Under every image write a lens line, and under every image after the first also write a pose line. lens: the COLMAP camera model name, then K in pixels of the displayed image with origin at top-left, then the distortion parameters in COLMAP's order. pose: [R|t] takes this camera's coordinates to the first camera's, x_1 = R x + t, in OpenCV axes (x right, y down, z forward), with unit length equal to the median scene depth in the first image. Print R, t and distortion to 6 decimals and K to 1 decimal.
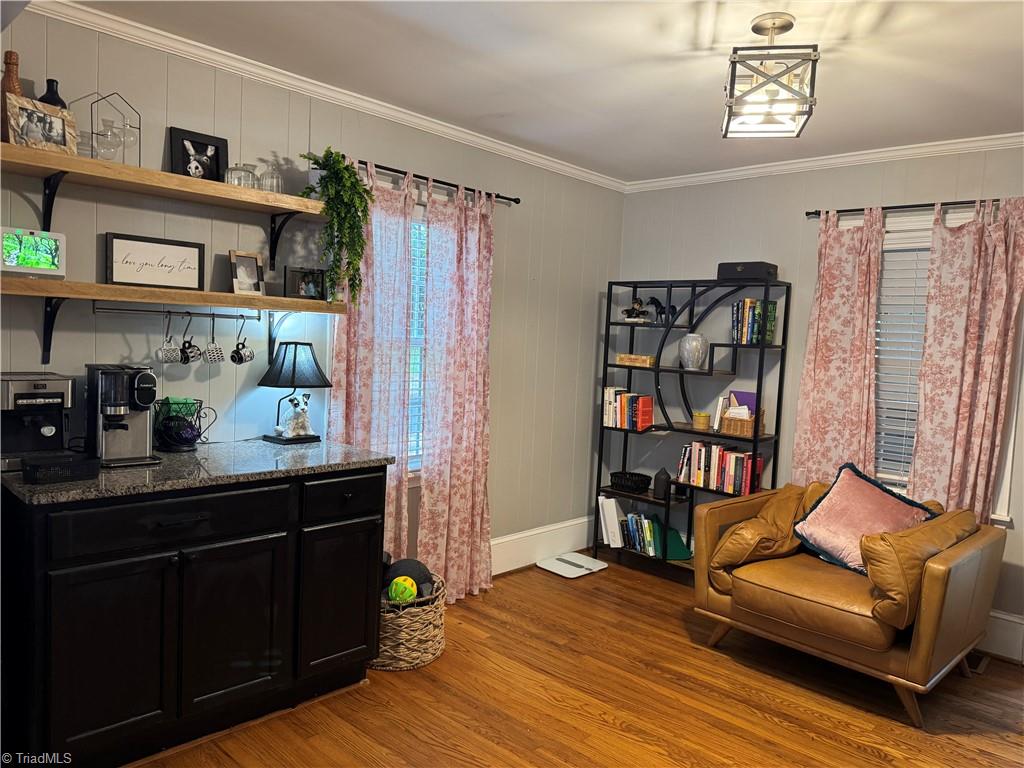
lens RADIAL K [[725.0, 0, 514.3], [0, 725.0, 388.2], [0, 0, 1]] dist [0.119224, -0.162247]
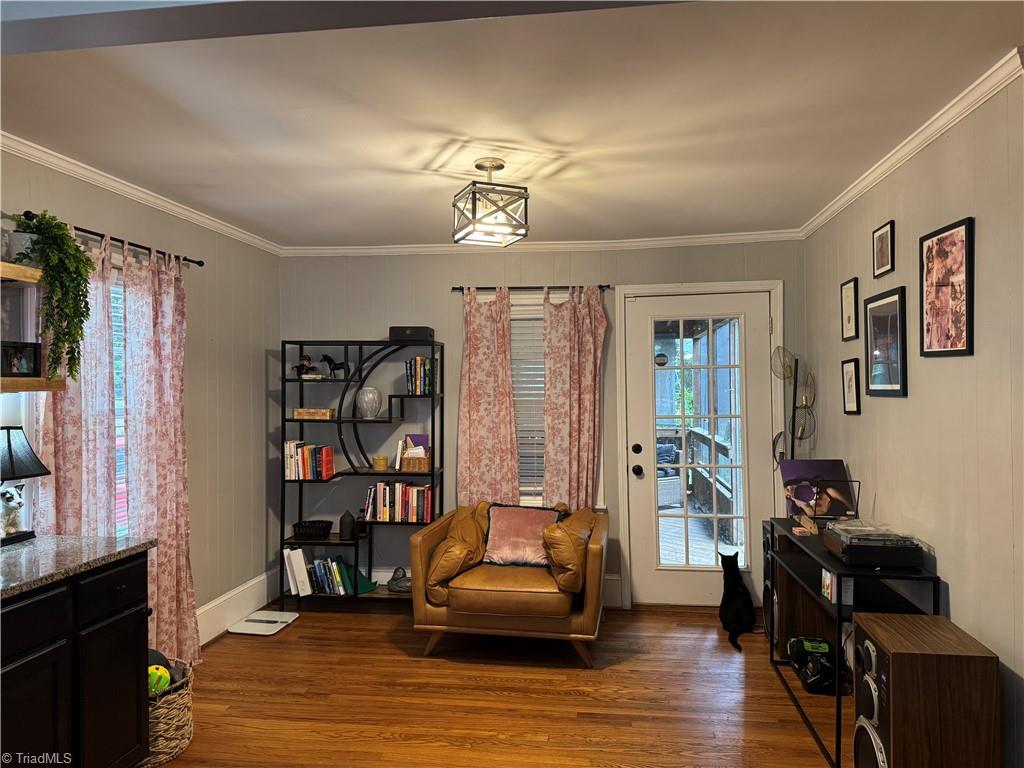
lens RADIAL K [[725.0, 0, 514.3], [0, 725.0, 388.2], [0, 0, 1]] dist [0.119224, -0.162247]
pose [[0.810083, -0.053287, 0.583889, -0.273752], [0.083315, 0.996218, -0.024674, -0.031119], [-0.580365, 0.068635, 0.811459, -0.054901]]
